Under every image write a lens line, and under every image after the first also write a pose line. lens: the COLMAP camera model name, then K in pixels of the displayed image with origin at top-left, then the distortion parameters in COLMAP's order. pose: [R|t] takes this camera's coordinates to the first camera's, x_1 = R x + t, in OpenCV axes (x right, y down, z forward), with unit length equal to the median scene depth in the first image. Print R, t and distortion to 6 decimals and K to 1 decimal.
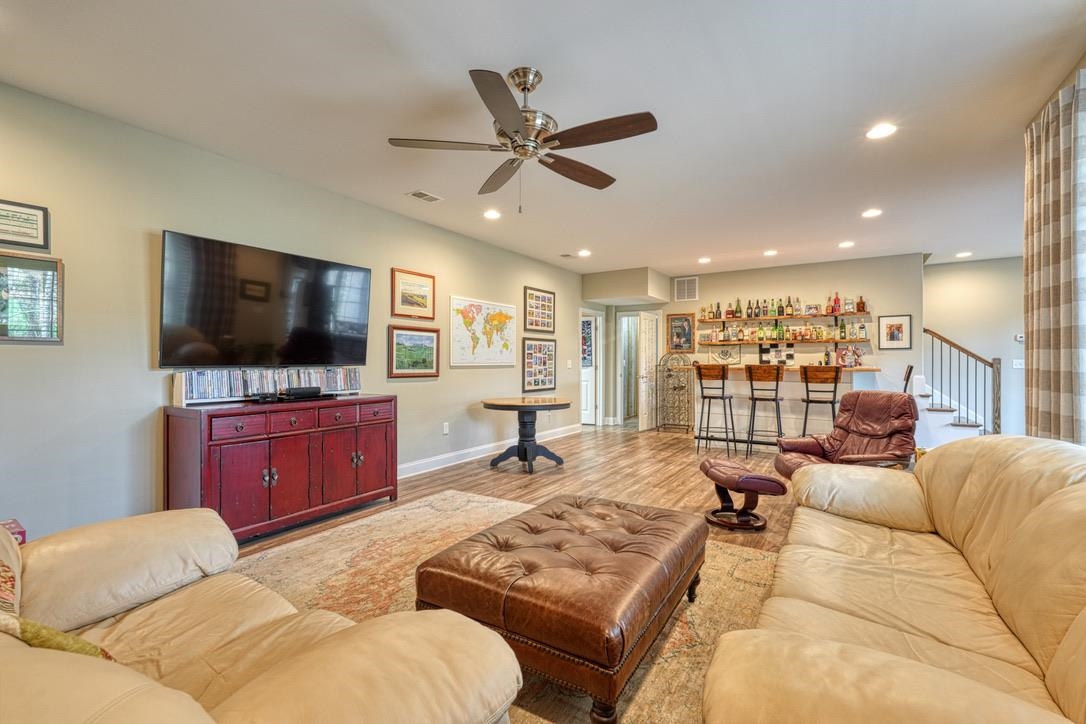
lens RADIAL K [[479.1, 0, 548.6], [0, 479.1, 367.7], [0, 0, 1]] dist [-0.002512, 0.002503]
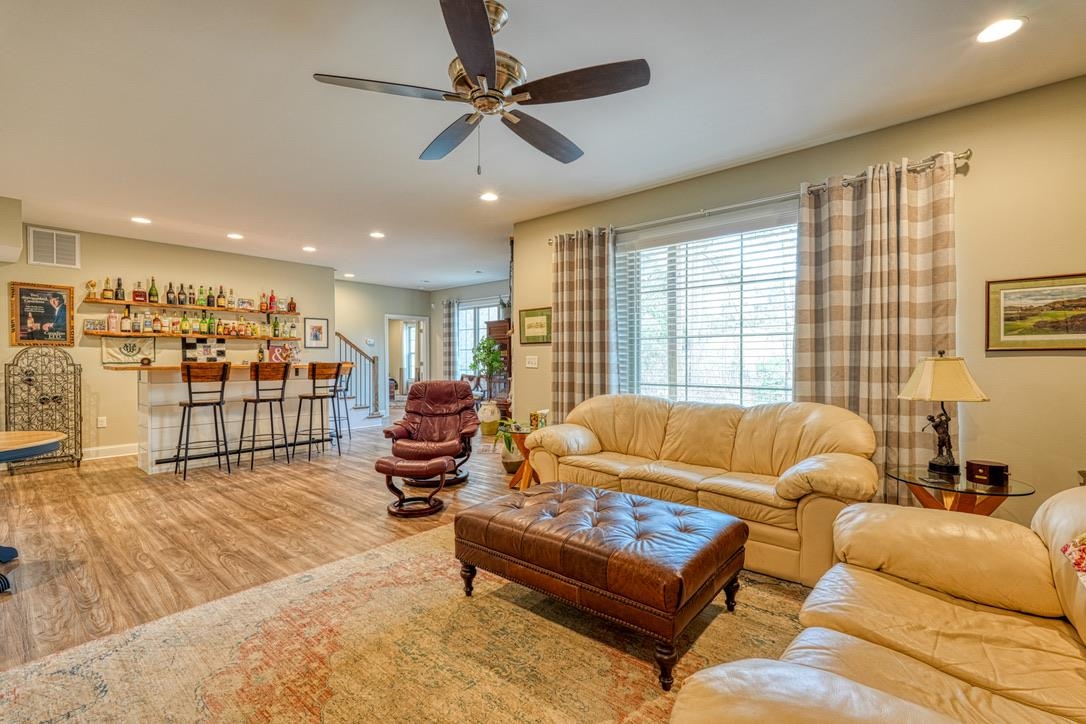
lens RADIAL K [[479.1, 0, 548.8], [0, 479.1, 363.3], [0, 0, 1]] dist [-0.002512, 0.002503]
pose [[0.130774, -0.007719, 0.991382, -0.302791], [0.015092, 0.999869, 0.005794, -0.000677], [-0.991297, 0.014205, 0.130873, 0.277980]]
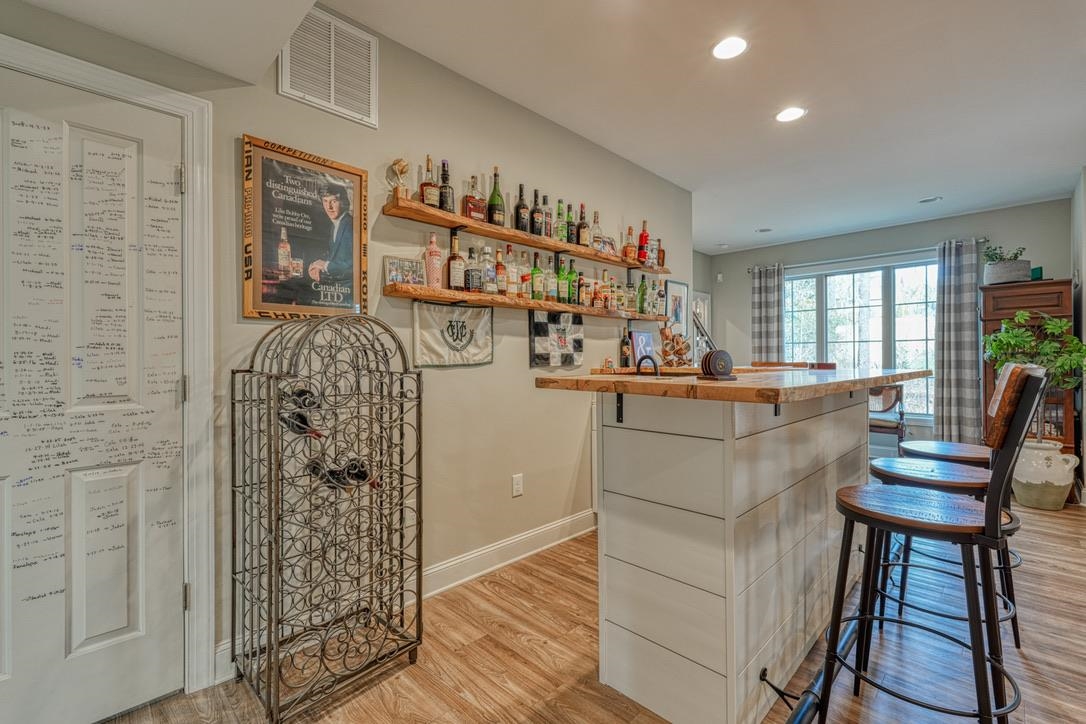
lens RADIAL K [[479.1, 0, 543.3], [0, 479.1, 357.4], [0, 0, 1]] dist [-0.002512, 0.002503]
pose [[0.242670, 0.003245, 0.970103, 0.082851], [0.013076, 0.999893, -0.006615, -0.010152], [-0.970021, 0.014291, 0.242602, 0.930006]]
